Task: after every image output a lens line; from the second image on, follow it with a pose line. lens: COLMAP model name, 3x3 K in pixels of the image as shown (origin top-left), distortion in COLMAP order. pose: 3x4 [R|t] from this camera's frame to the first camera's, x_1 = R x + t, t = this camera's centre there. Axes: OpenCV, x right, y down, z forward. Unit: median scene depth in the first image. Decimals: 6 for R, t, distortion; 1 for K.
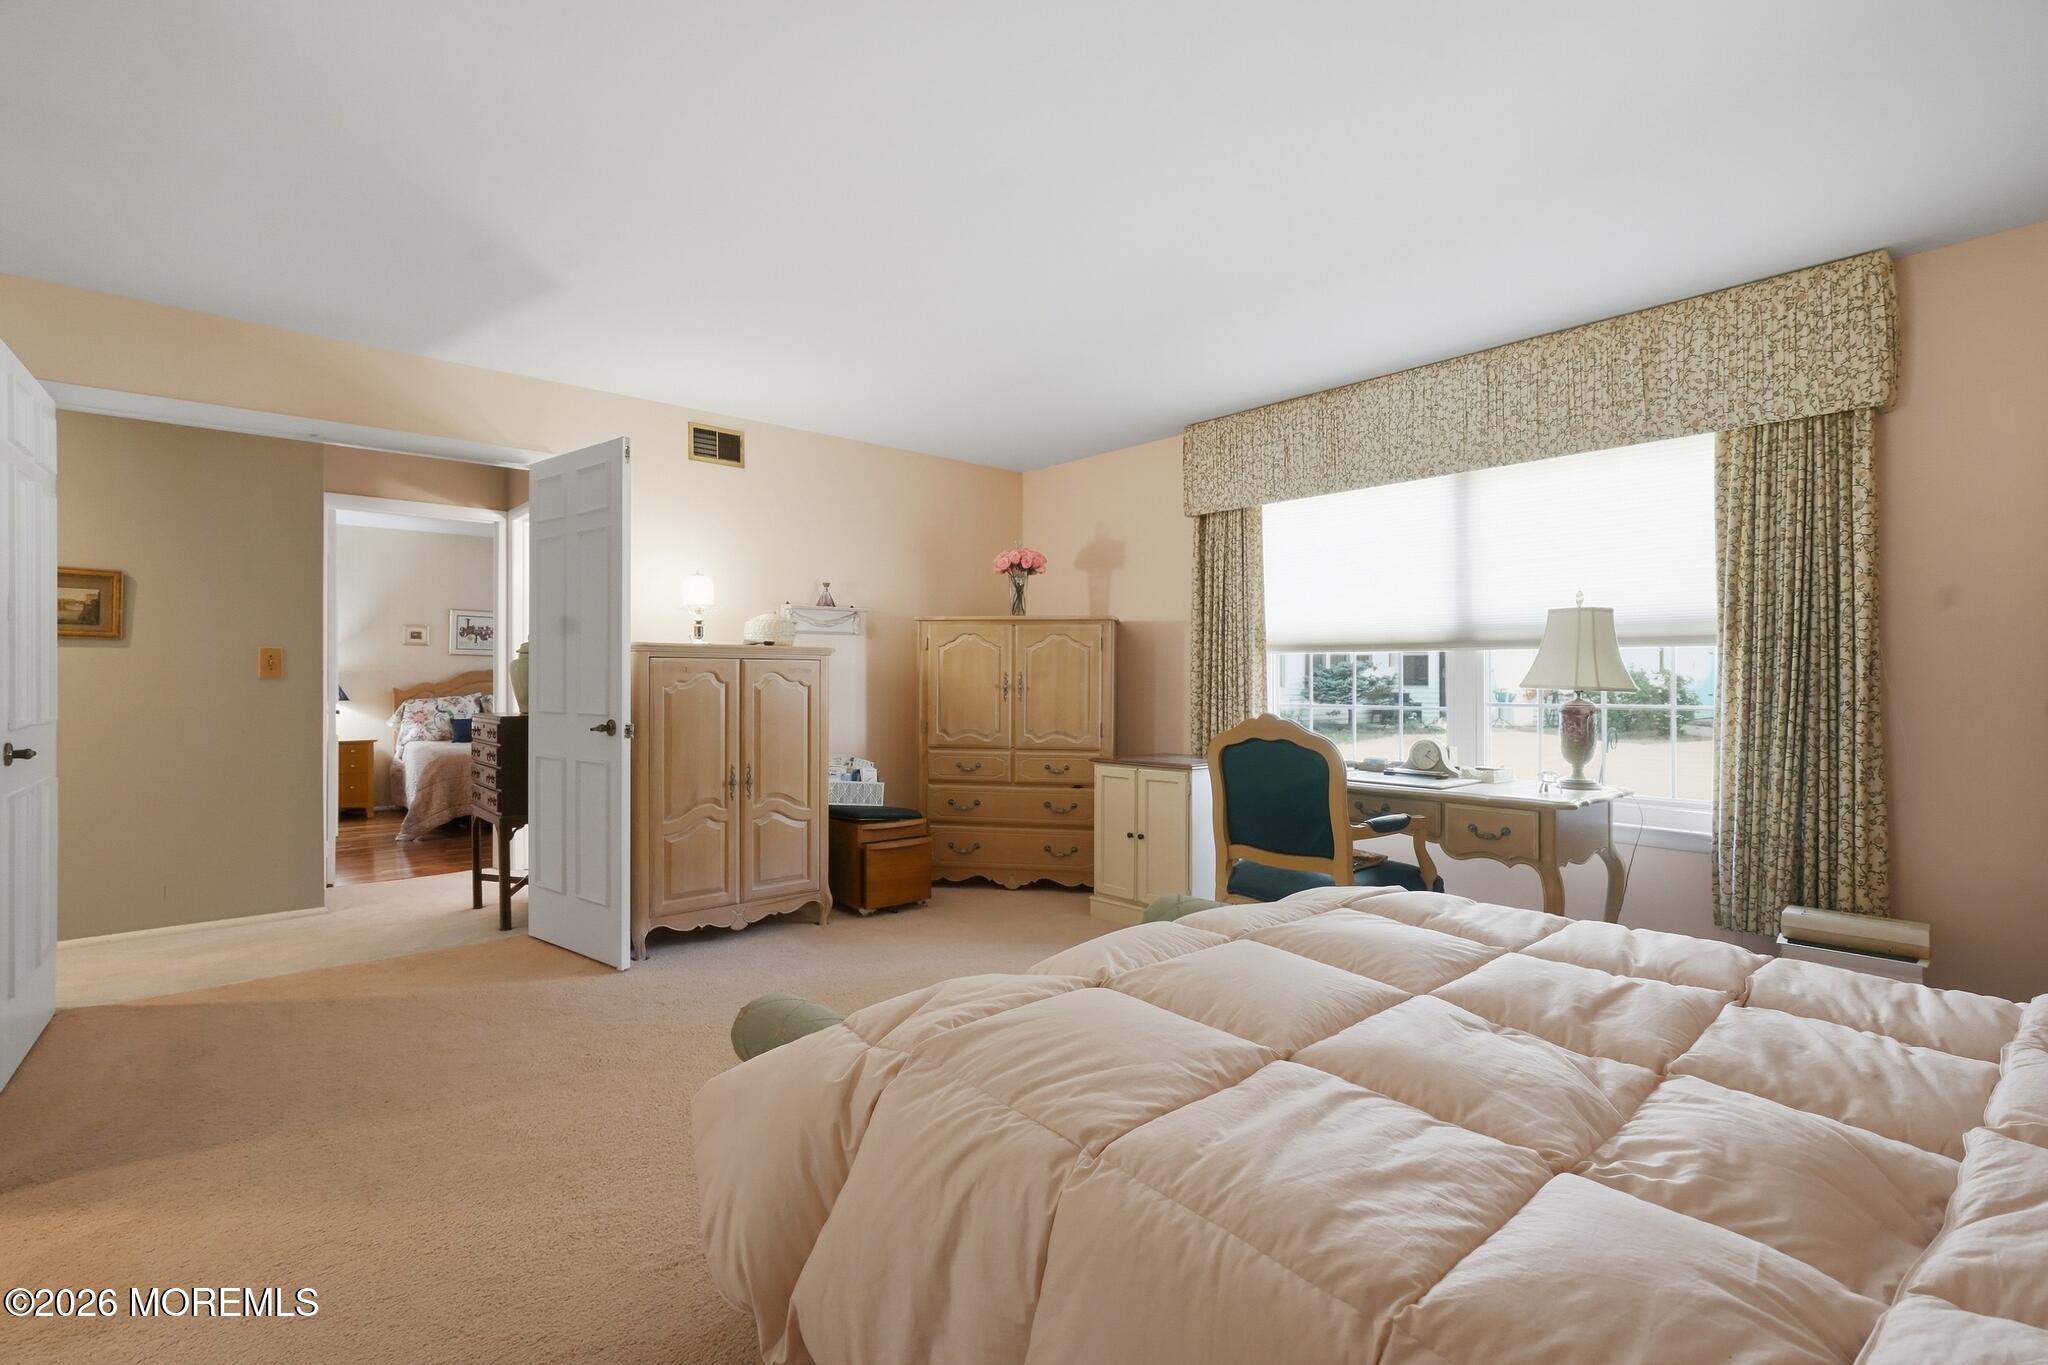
lens RADIAL K [[940.9, 0, 1030.3], [0, 940.9, 683.9], [0, 0, 1]] dist [0.000304, 0.001061]
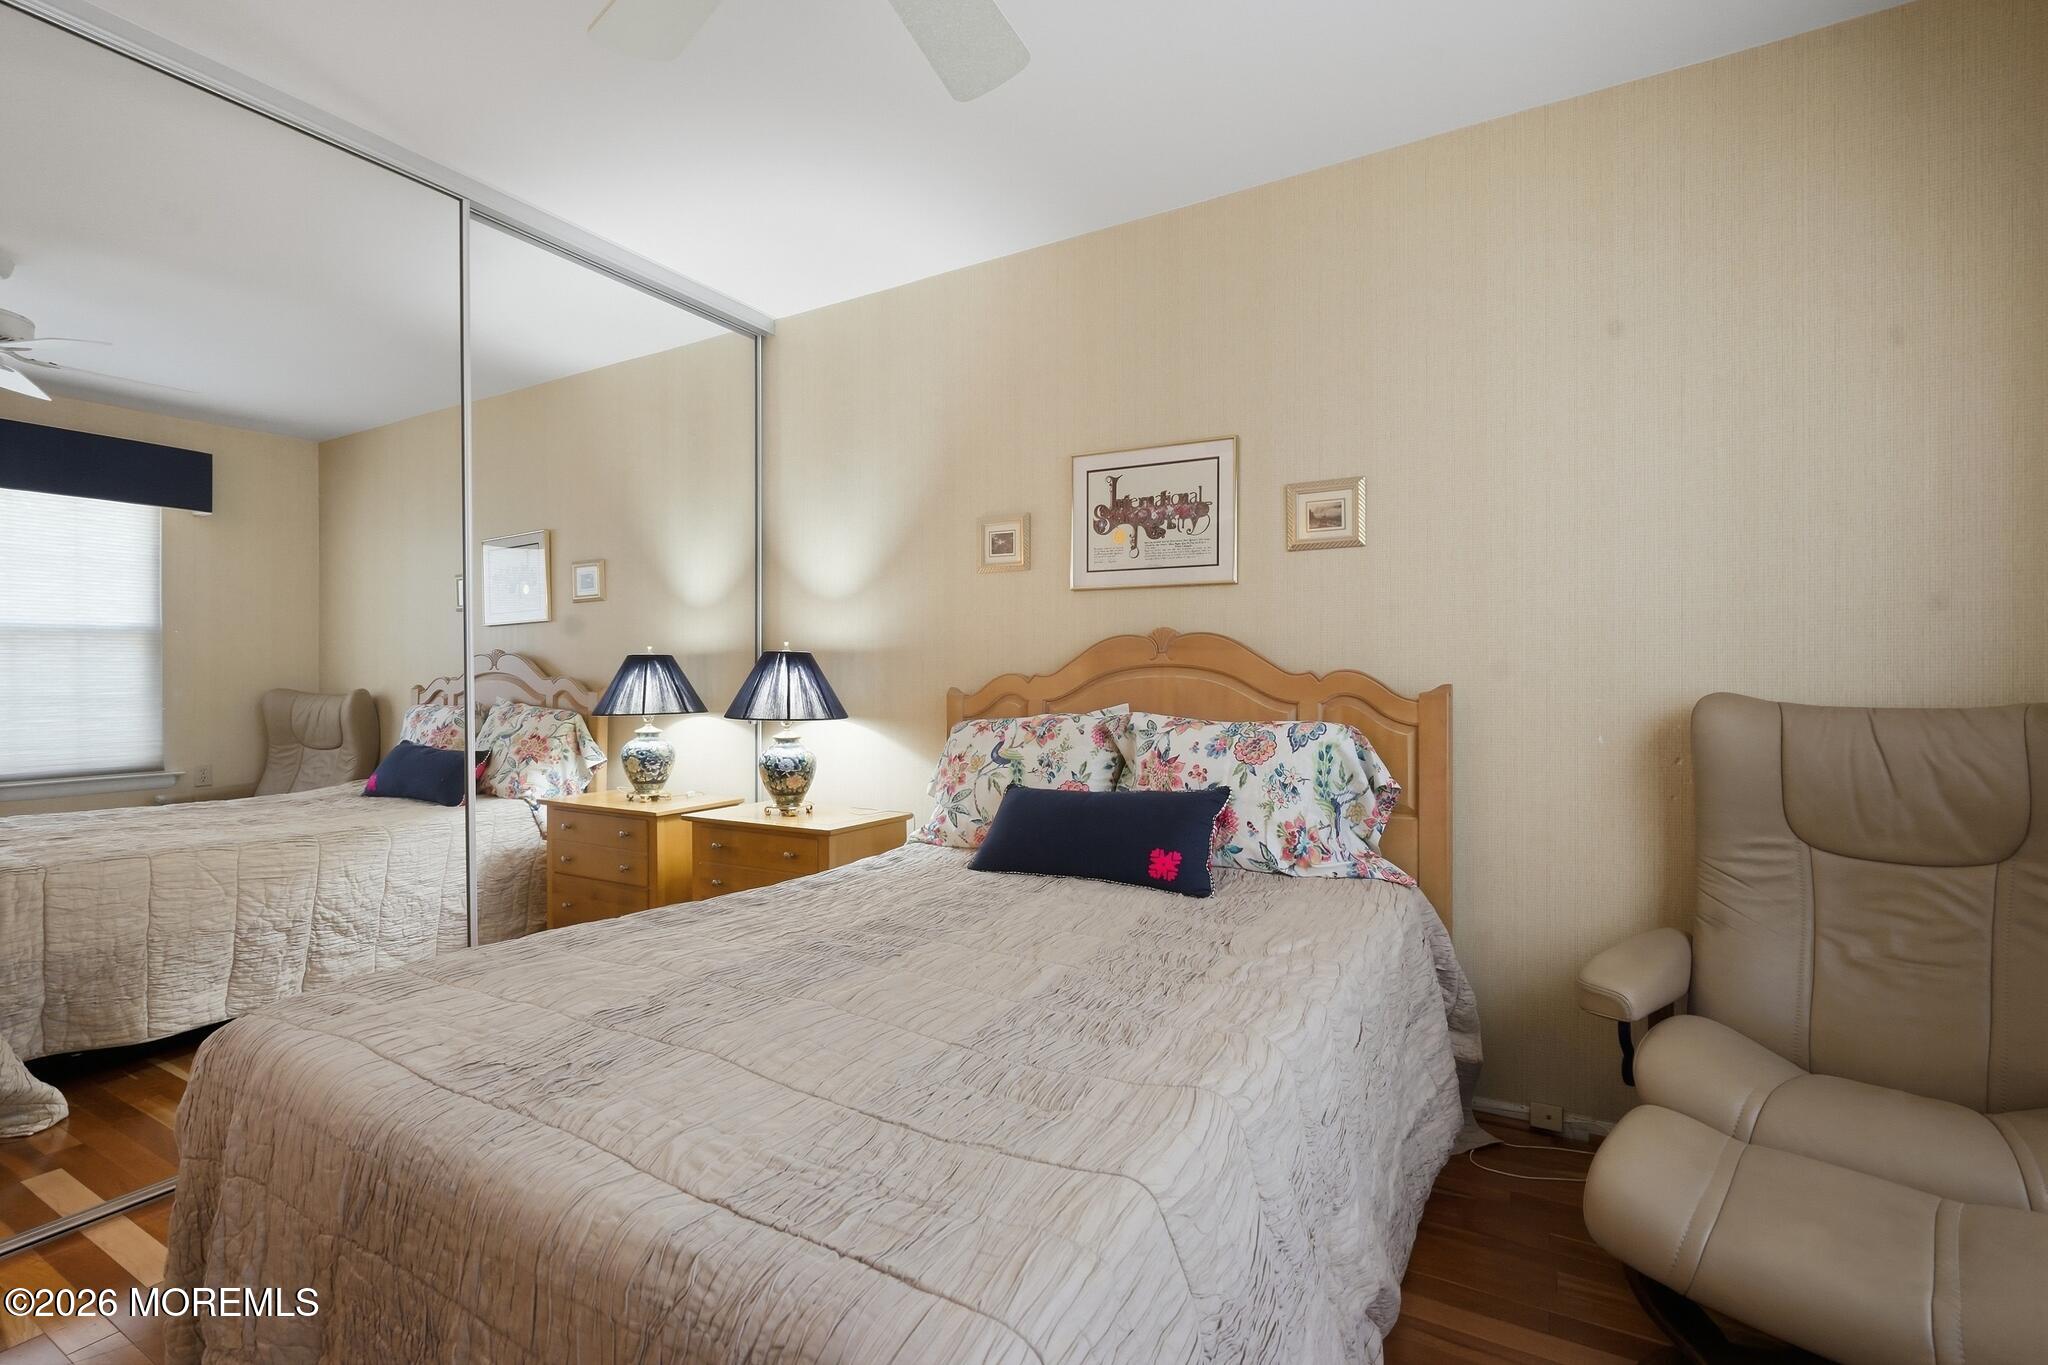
lens RADIAL K [[940.9, 0, 1015.6], [0, 940.9, 685.4], [0, 0, 1]] dist [0.000304, 0.001061]
pose [[0.306804, 0.000072, -0.951773, -0.312515], [0.002179, 0.999997, 0.000778, 0.003096], [0.951770, -0.002313, 0.306803, 0.911654]]
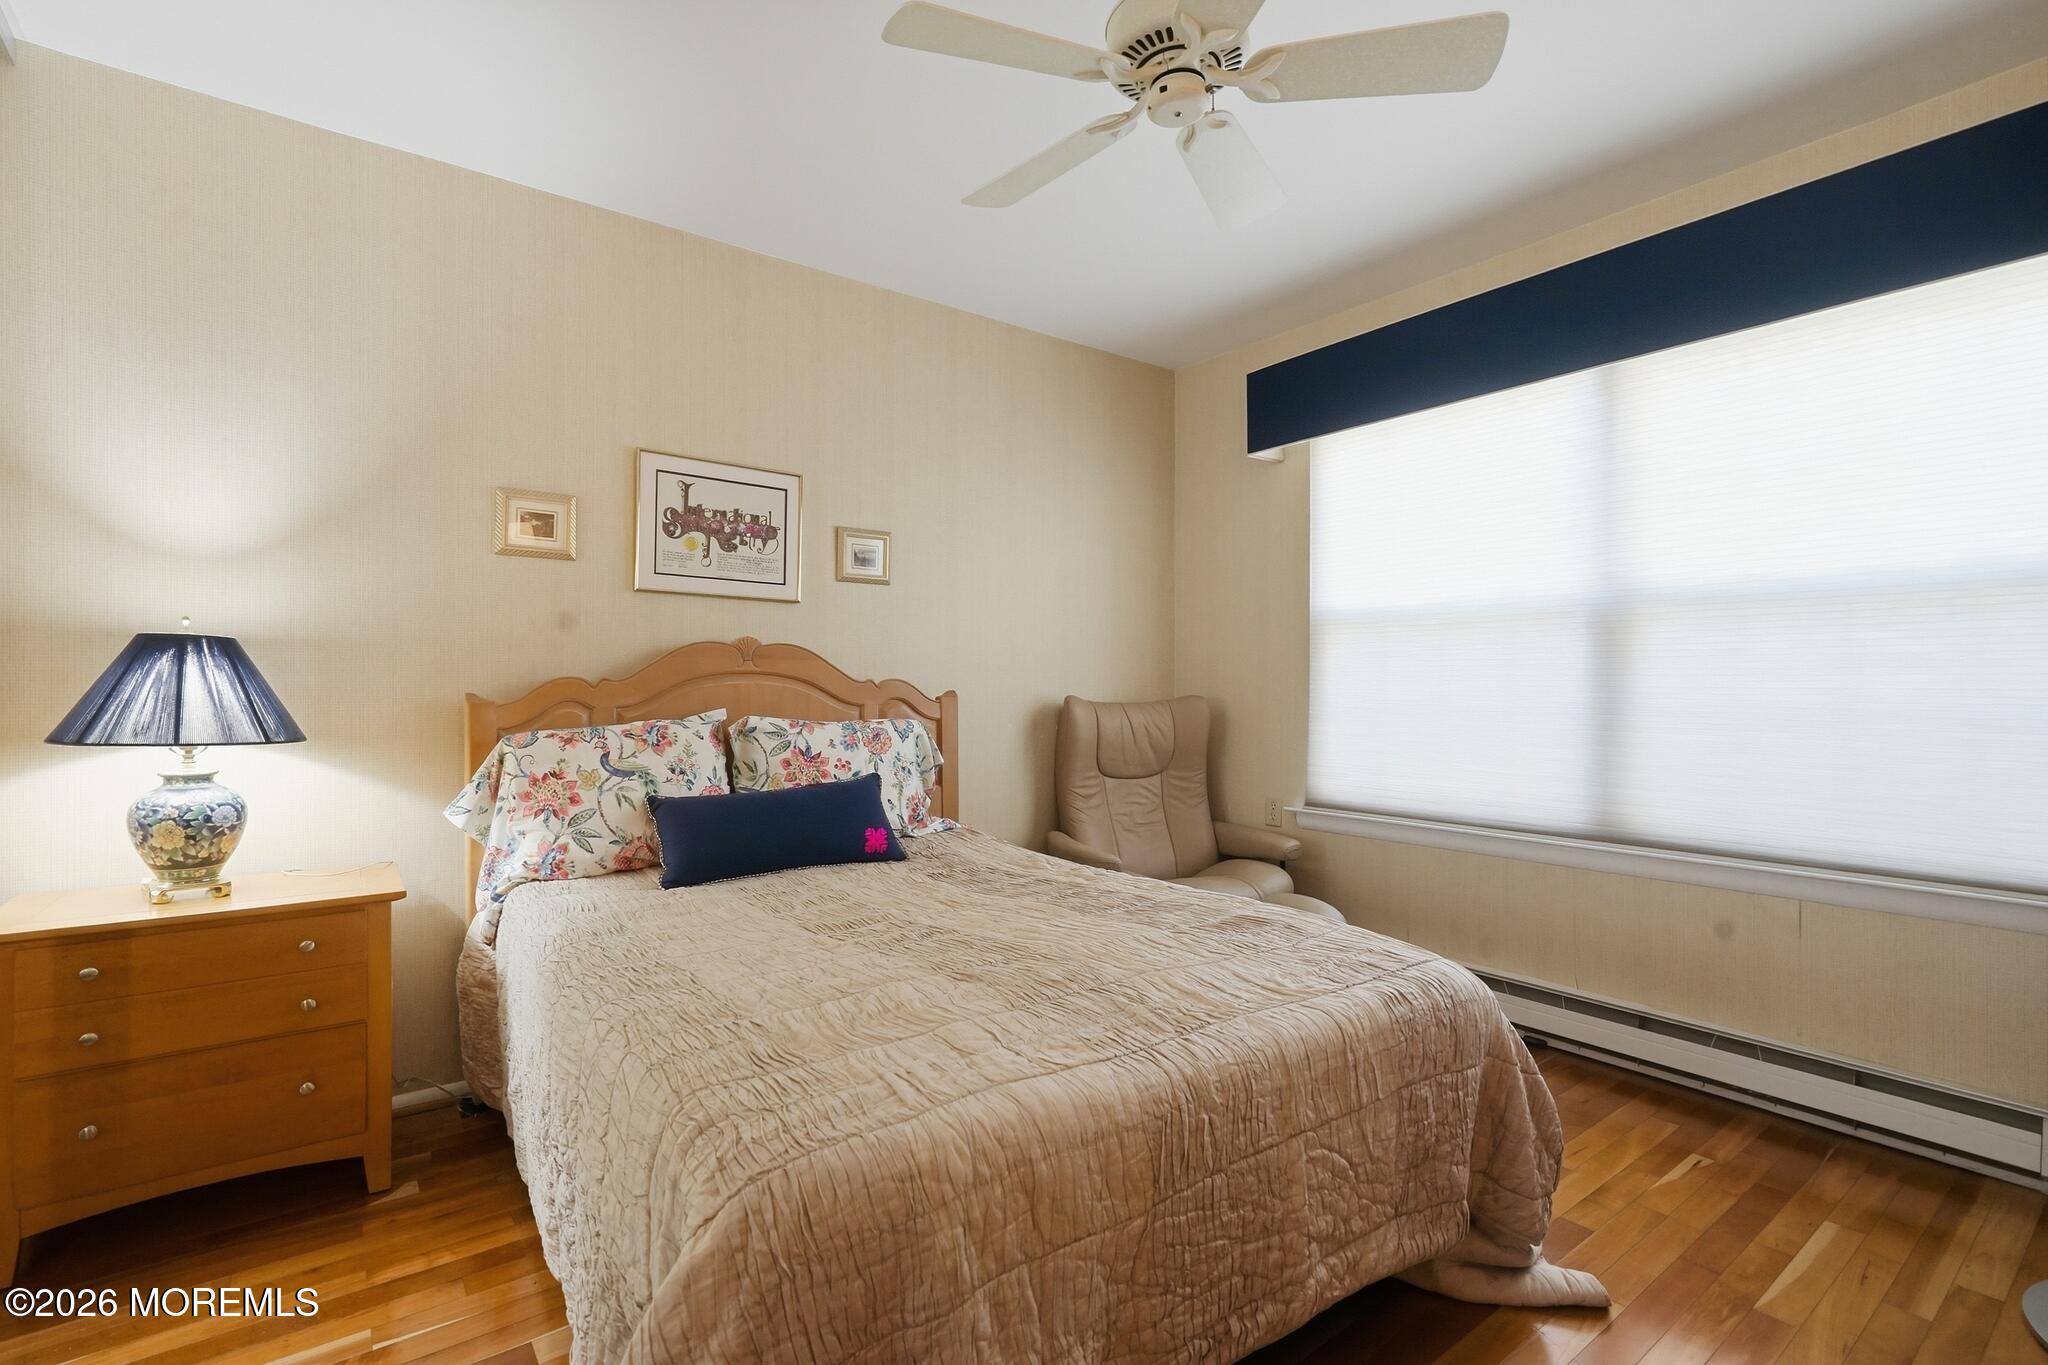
lens RADIAL K [[940.9, 0, 1016.5], [0, 940.9, 687.0], [0, 0, 1]] dist [0.000304, 0.001061]
pose [[0.996306, -0.002292, -0.085838, -0.478617], [0.001779, 0.999980, -0.006052, 0.004301], [0.085850, 0.005877, 0.996291, 0.719265]]
